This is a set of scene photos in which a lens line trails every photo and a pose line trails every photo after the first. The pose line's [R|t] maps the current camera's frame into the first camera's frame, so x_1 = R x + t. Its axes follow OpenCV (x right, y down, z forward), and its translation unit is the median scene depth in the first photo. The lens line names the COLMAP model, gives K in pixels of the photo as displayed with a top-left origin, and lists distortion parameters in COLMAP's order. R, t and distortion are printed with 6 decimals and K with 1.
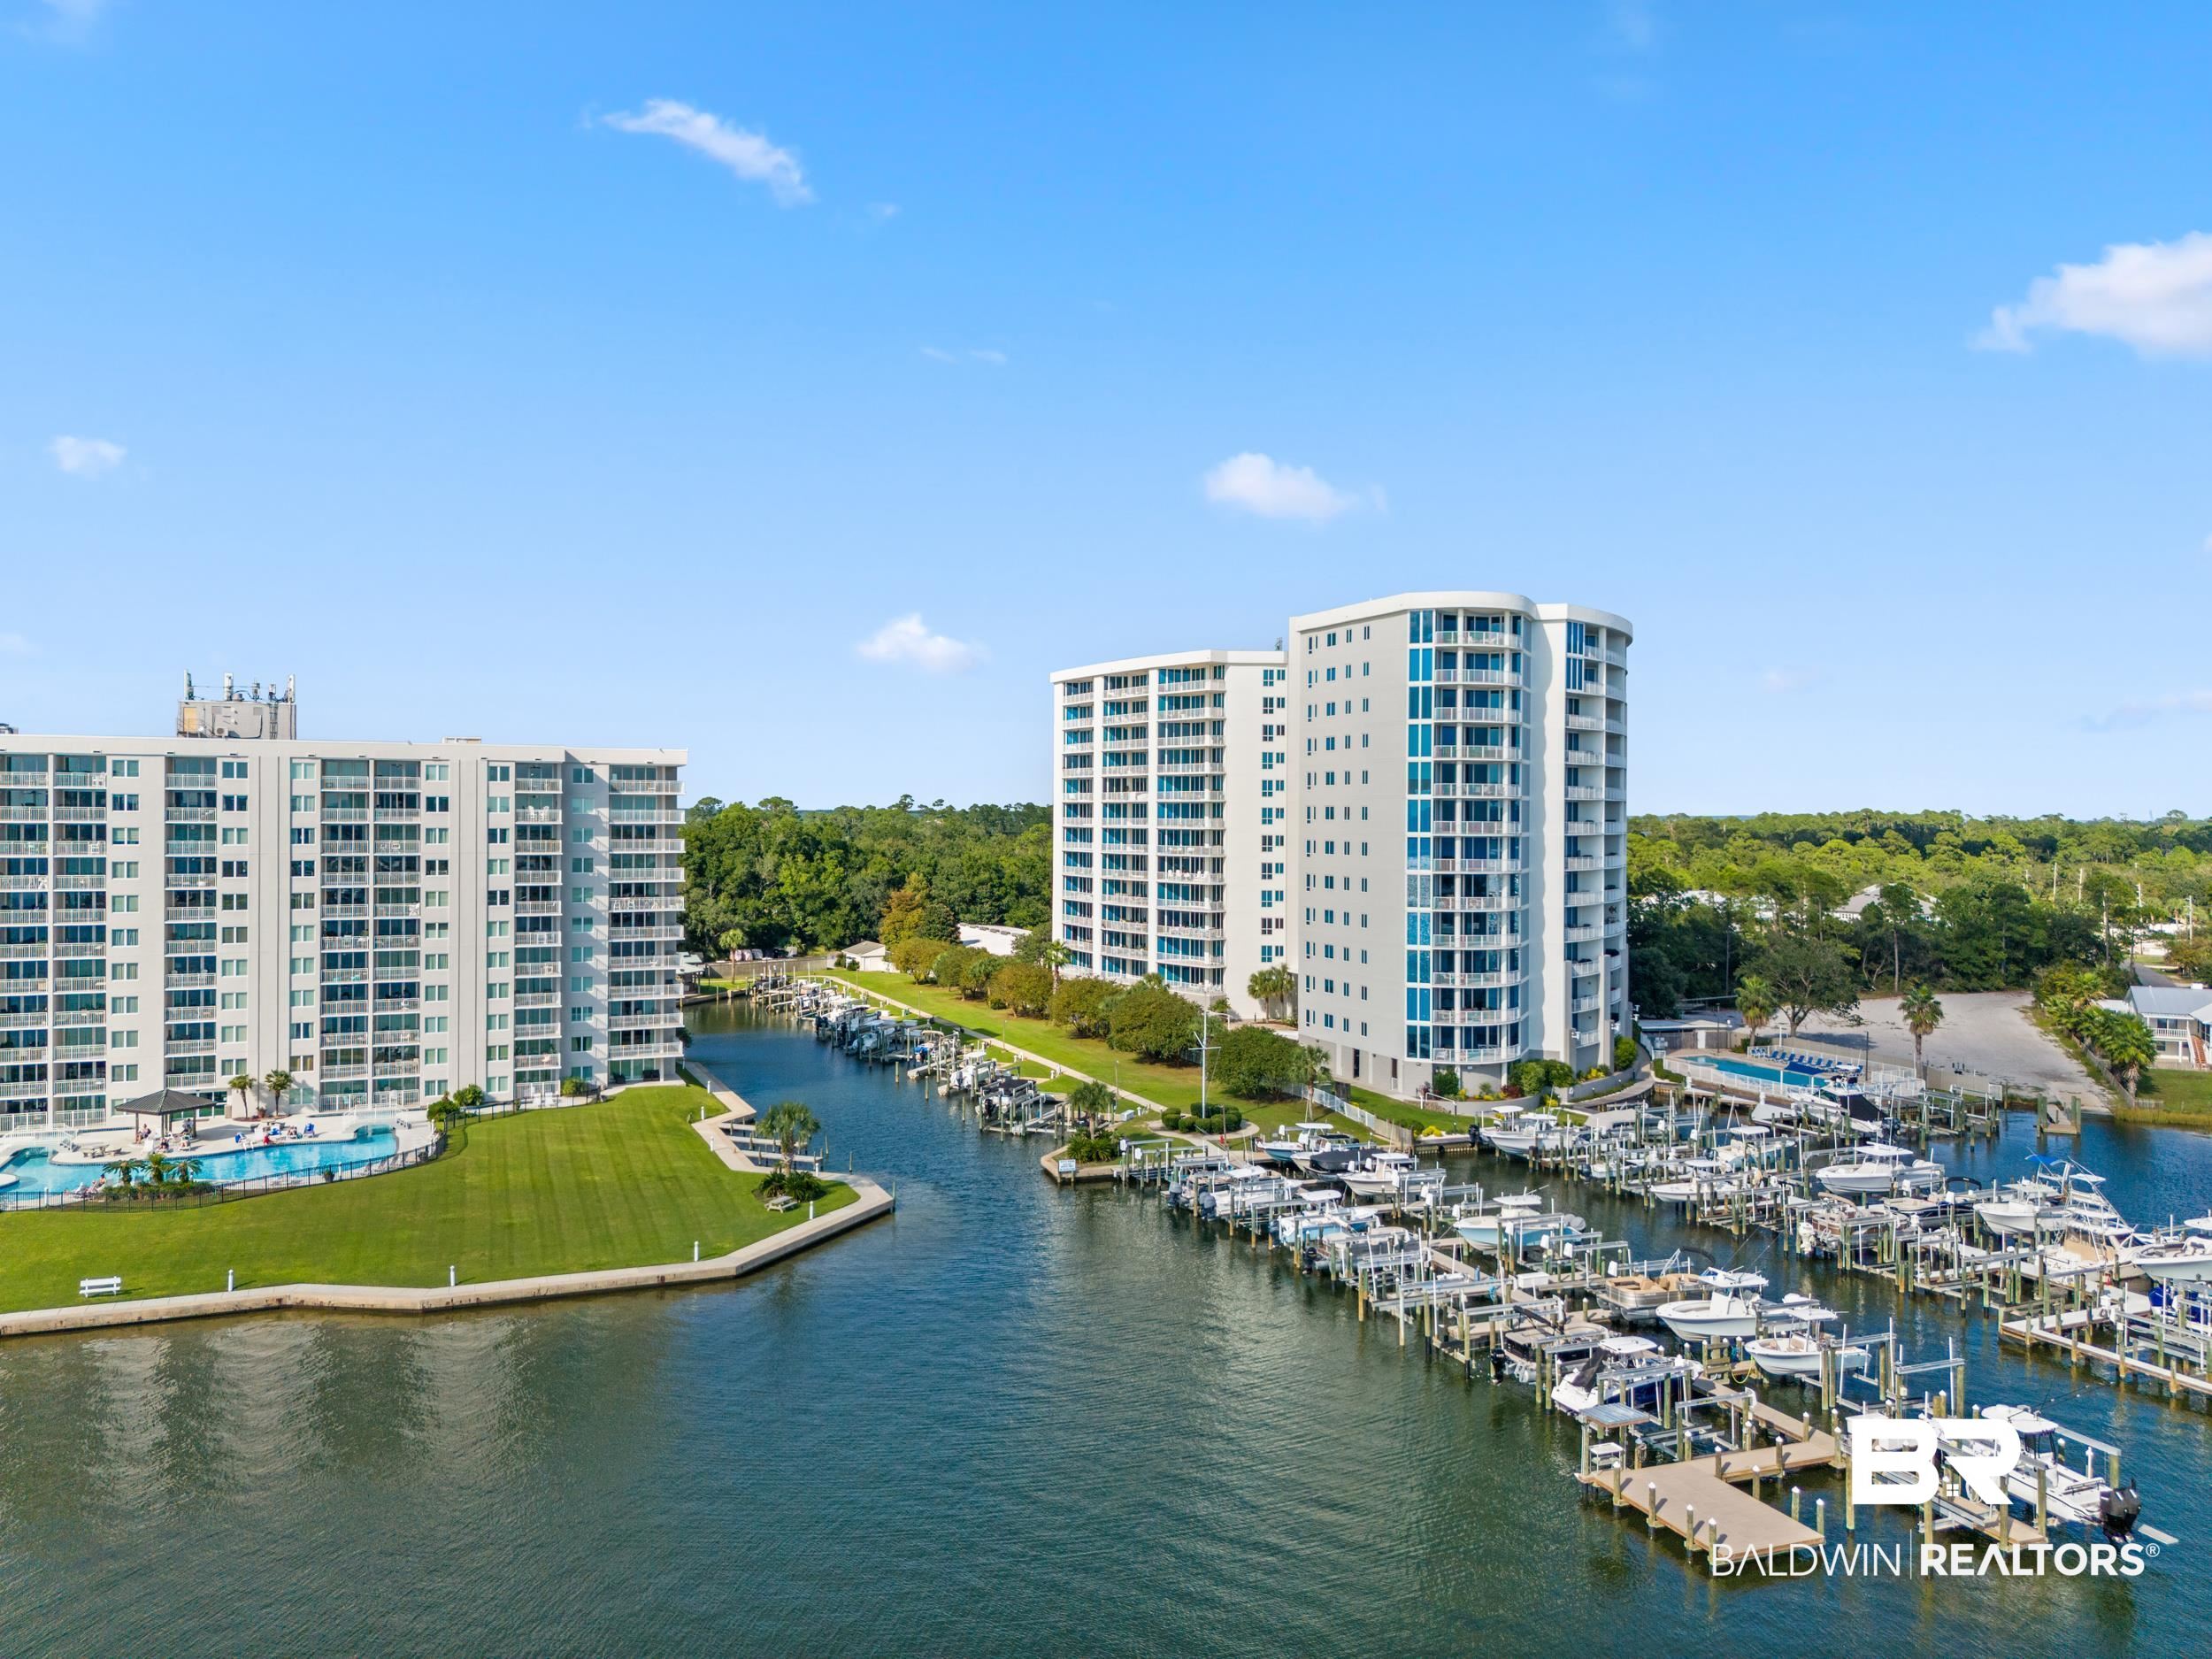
lens RADIAL K [[1699.2, 0, 1111.2], [0, 1699.2, 816.2], [0, 0, 1]] dist [0.048889, -0.043852]
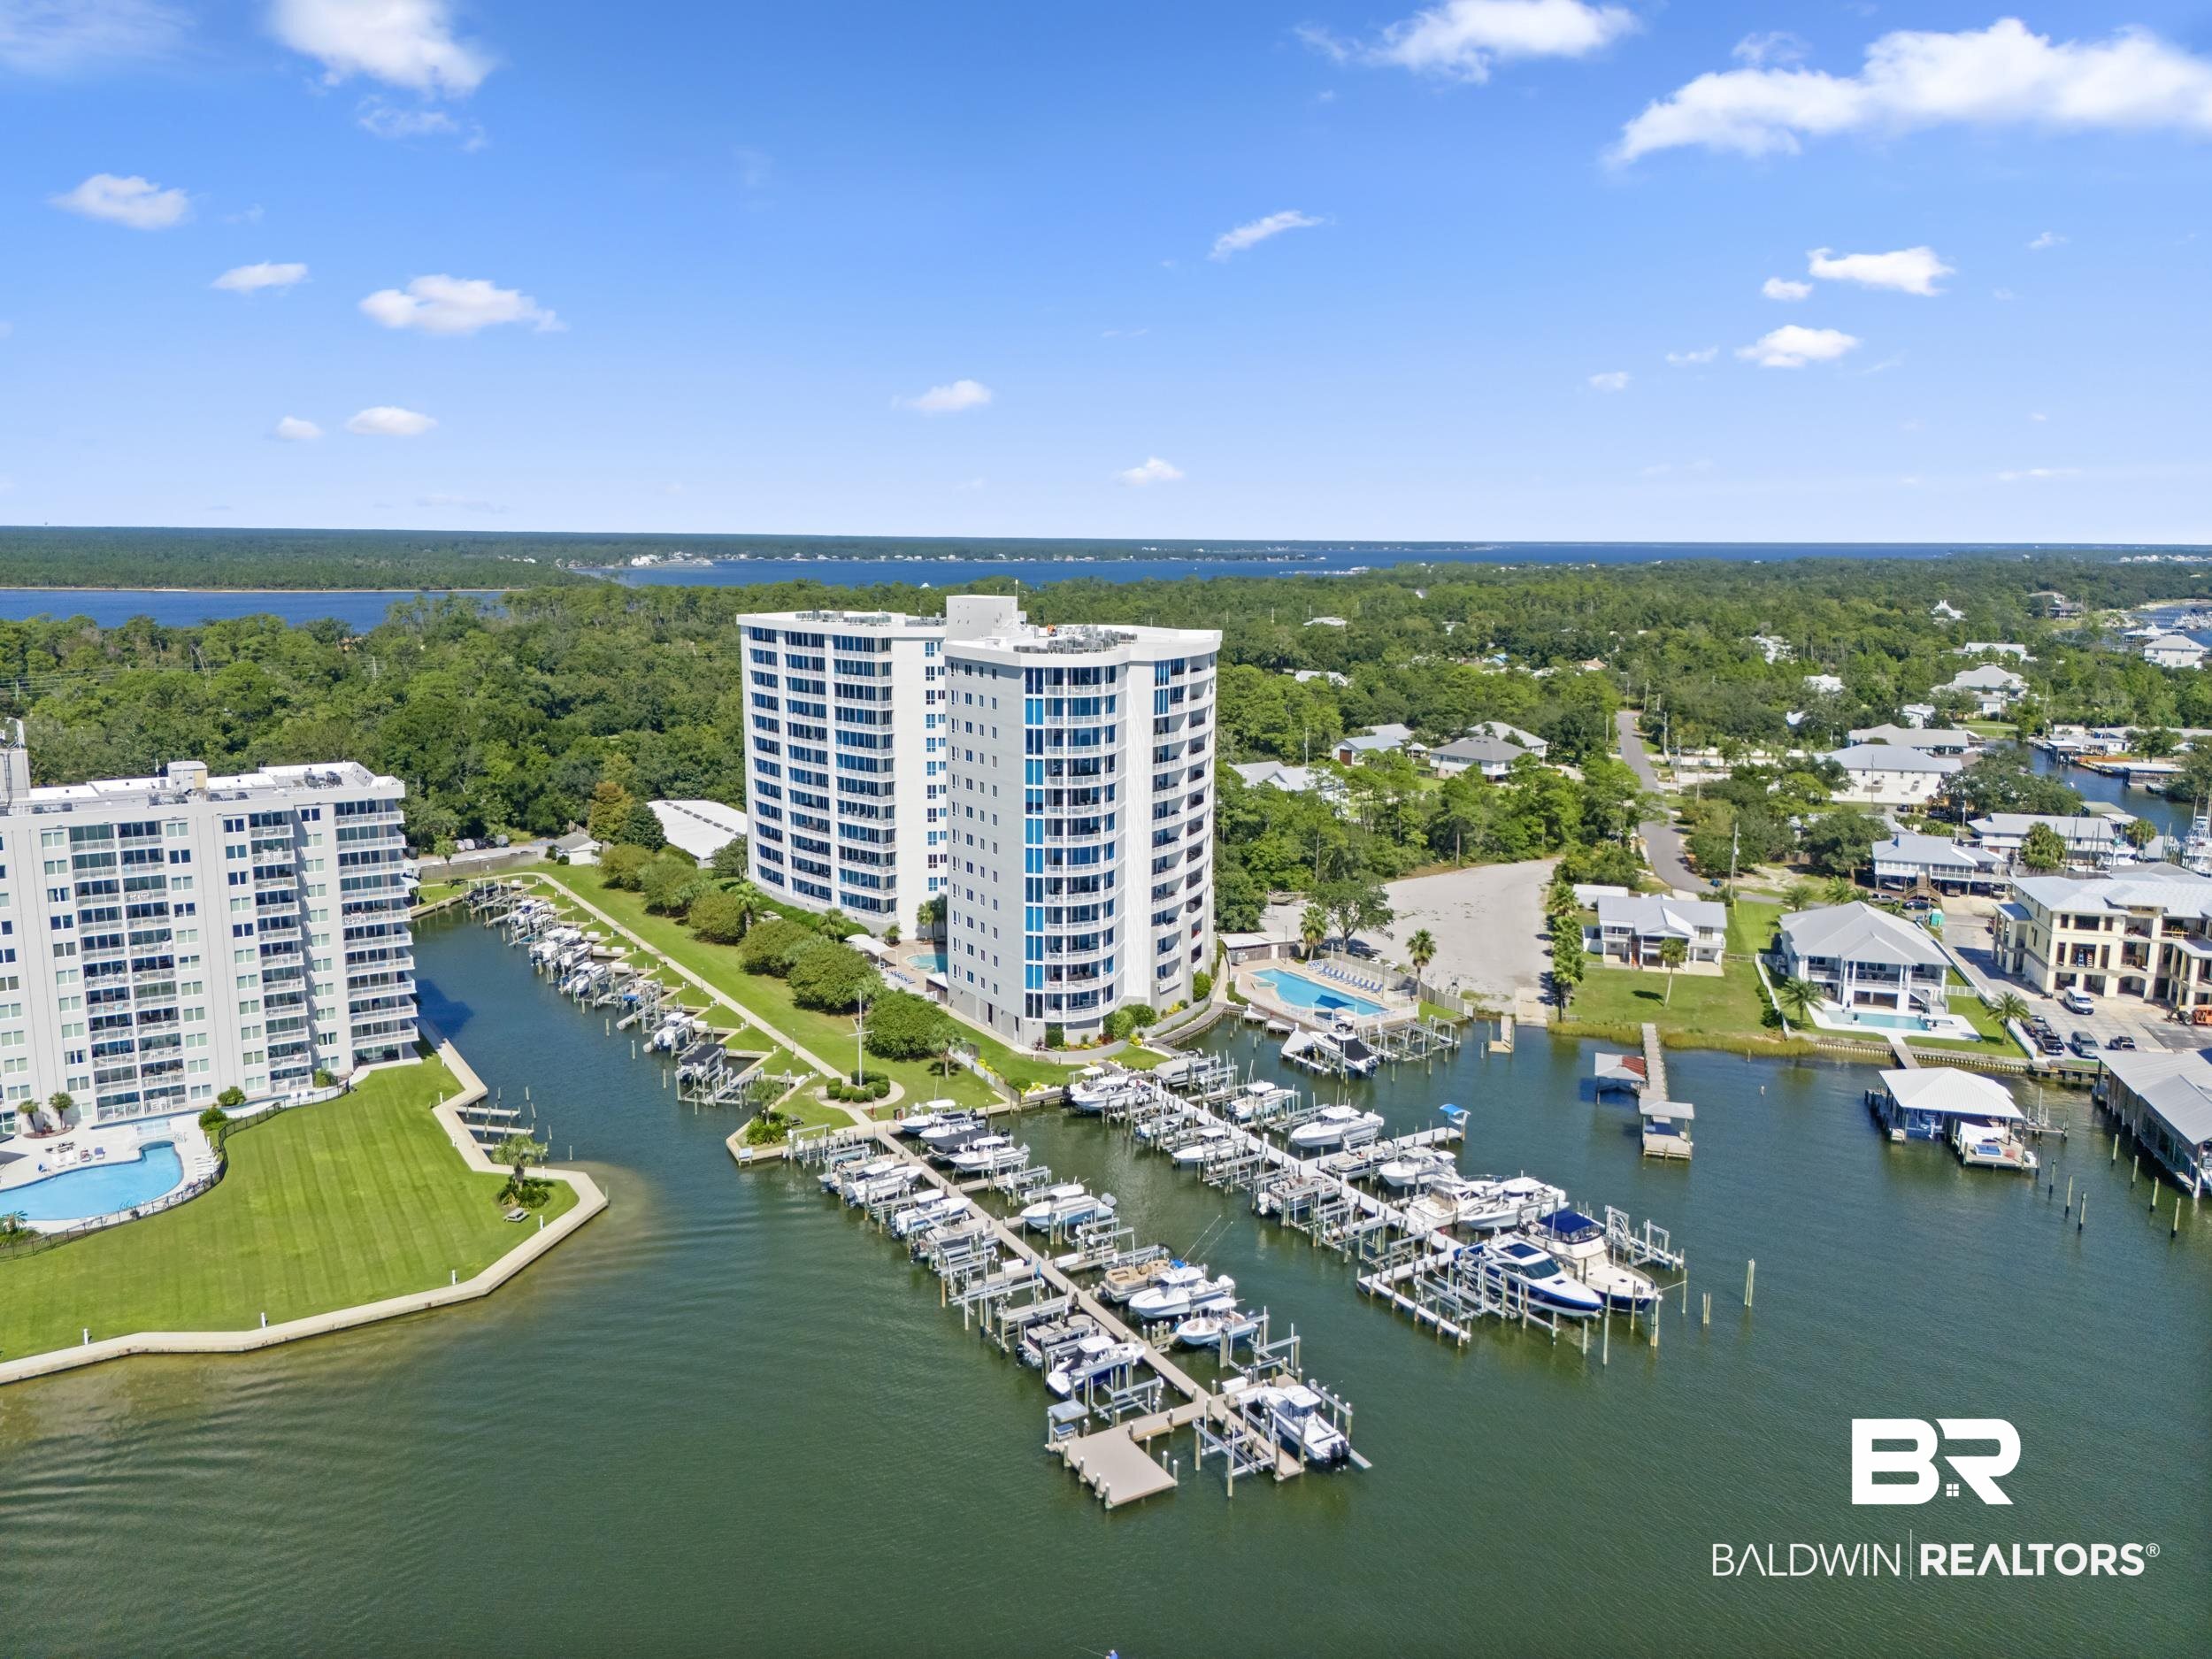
lens RADIAL K [[1699.2, 0, 1151.0], [0, 1699.2, 831.3], [0, 0, 1]] dist [0.048889, -0.043852]
pose [[0.983623, -0.023883, 0.178648, 0.033426], [-0.007321, 0.985070, 0.172000, -0.171515], [-0.180088, -0.170491, 0.968763, -0.180633]]
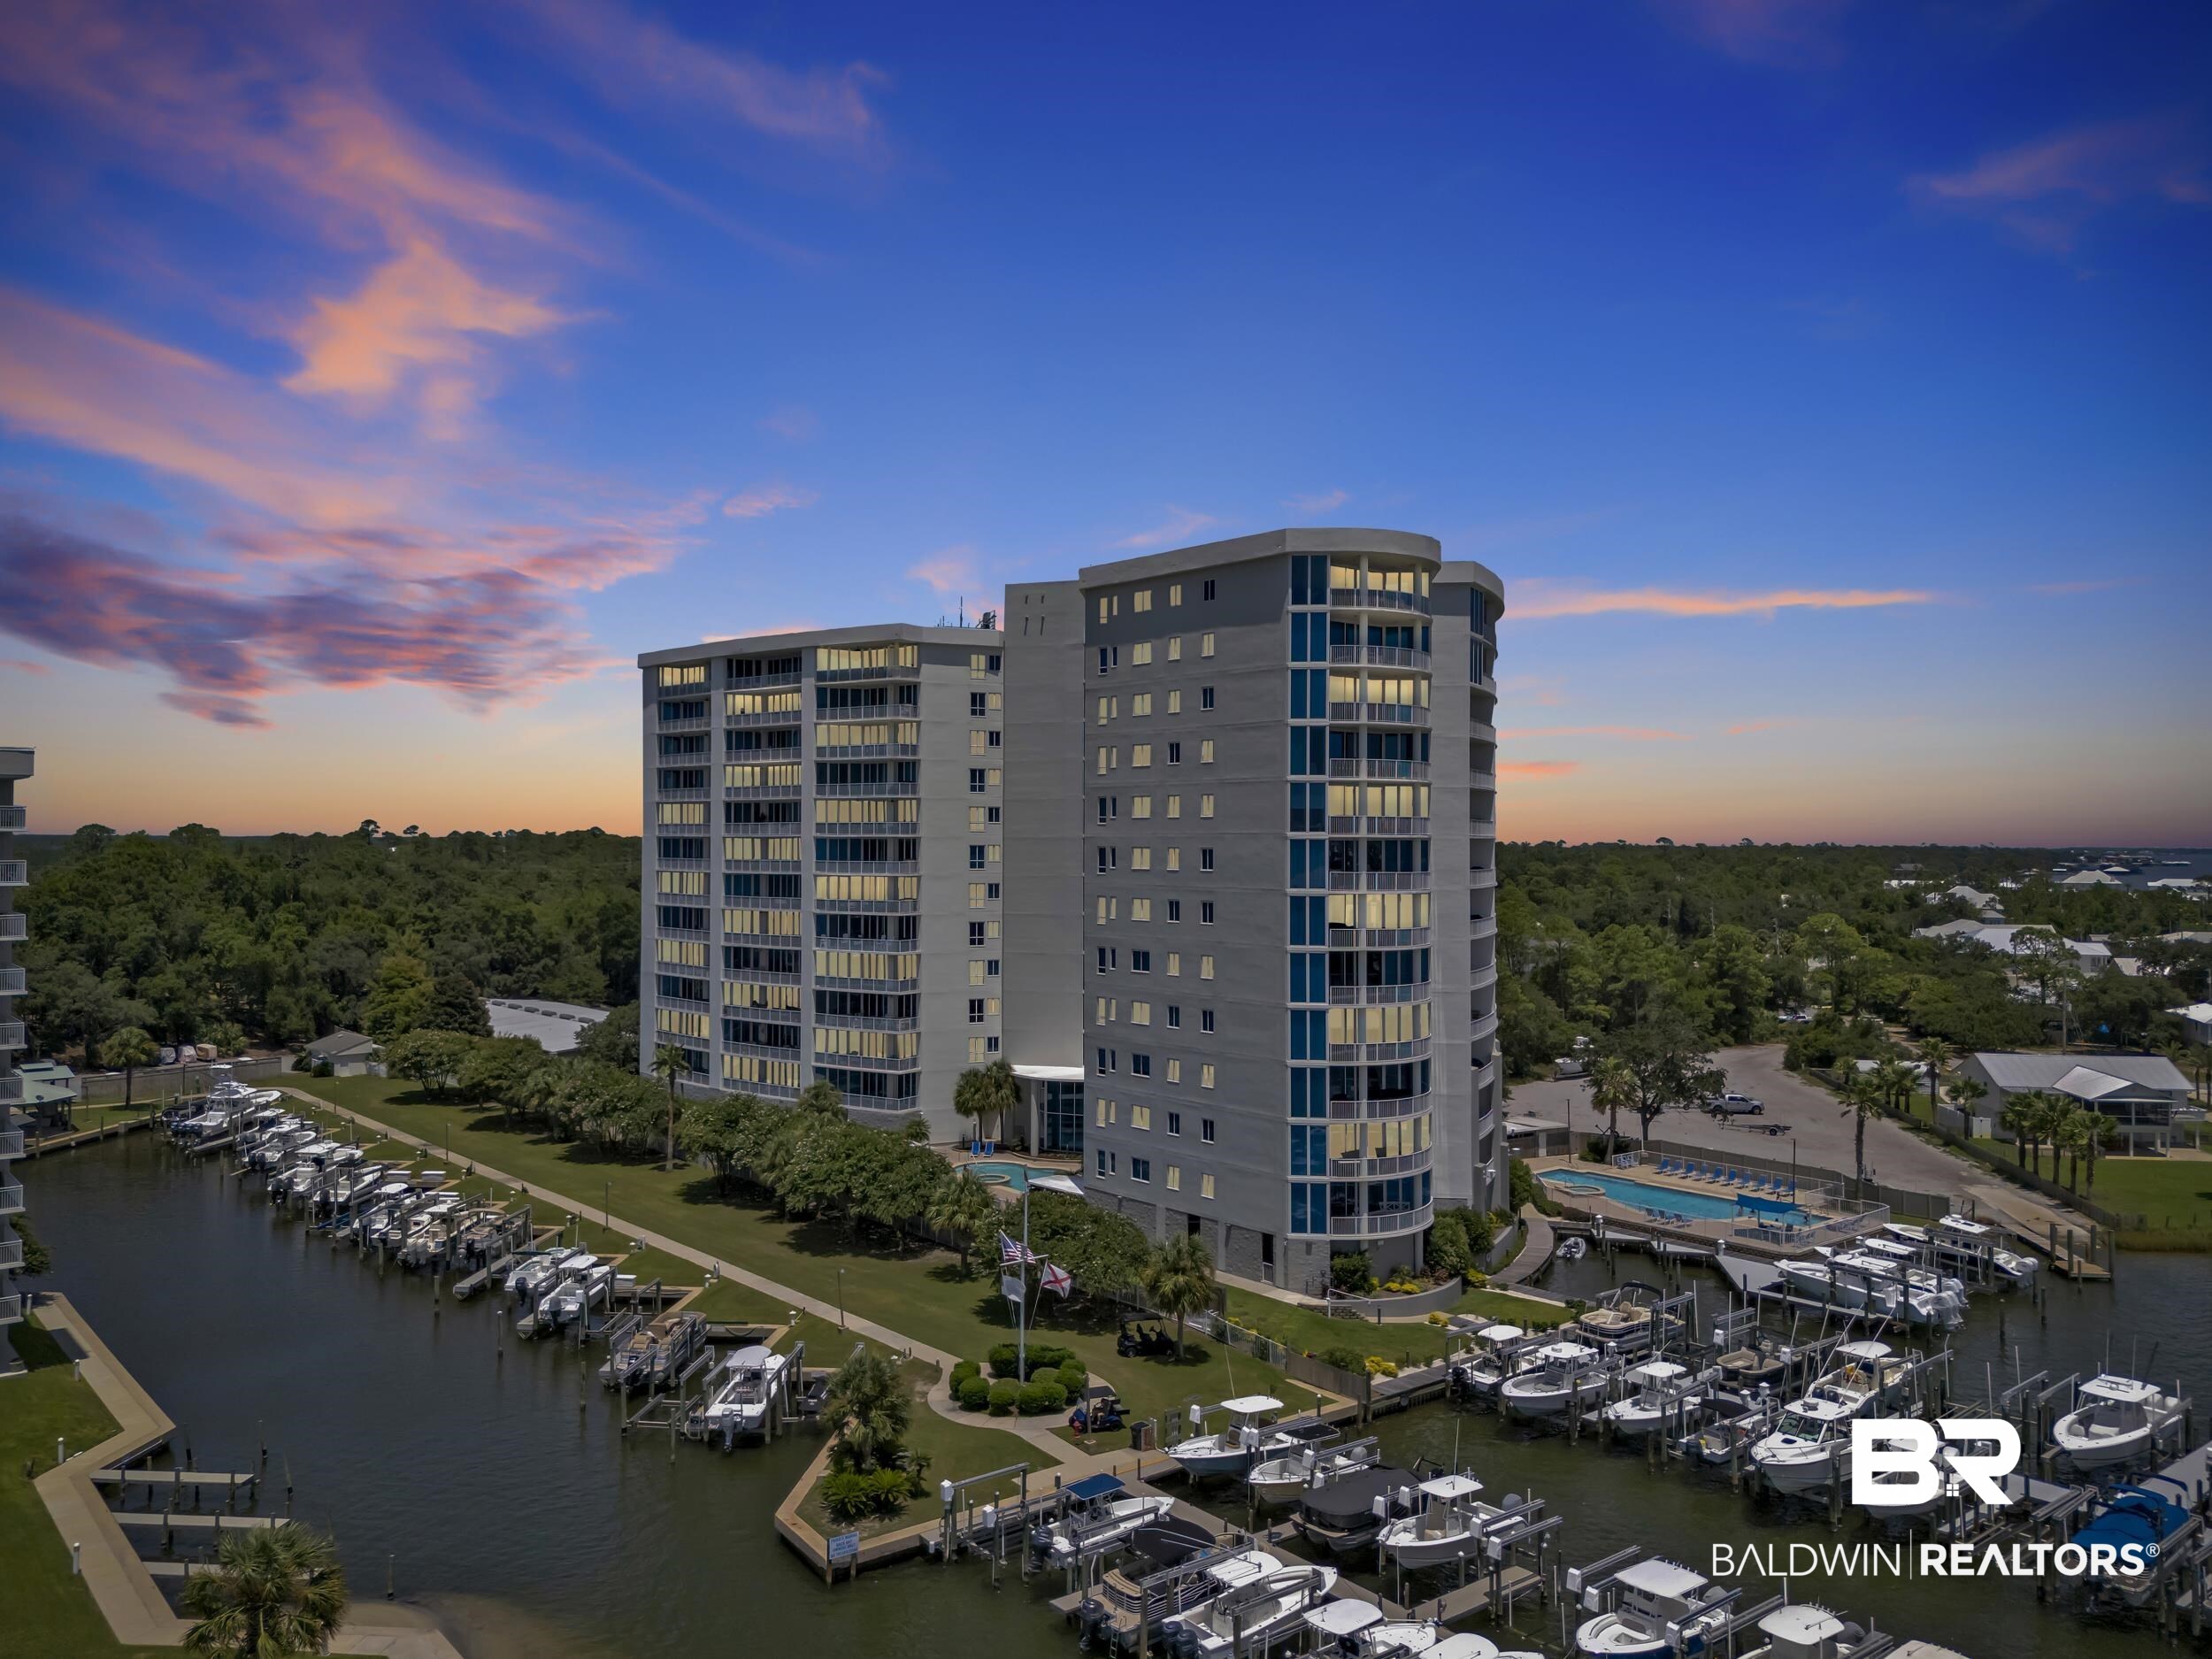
lens RADIAL K [[1736.1, 0, 1146.1], [0, 1736.1, 834.4], [0, 0, 1]] dist [0.026364, -0.022935]
pose [[0.953033, 0.001130, 0.302866, -0.065602], [0.000137, 0.999991, -0.004161, -0.007521], [-0.302868, 0.004007, 0.953024, 0.300384]]
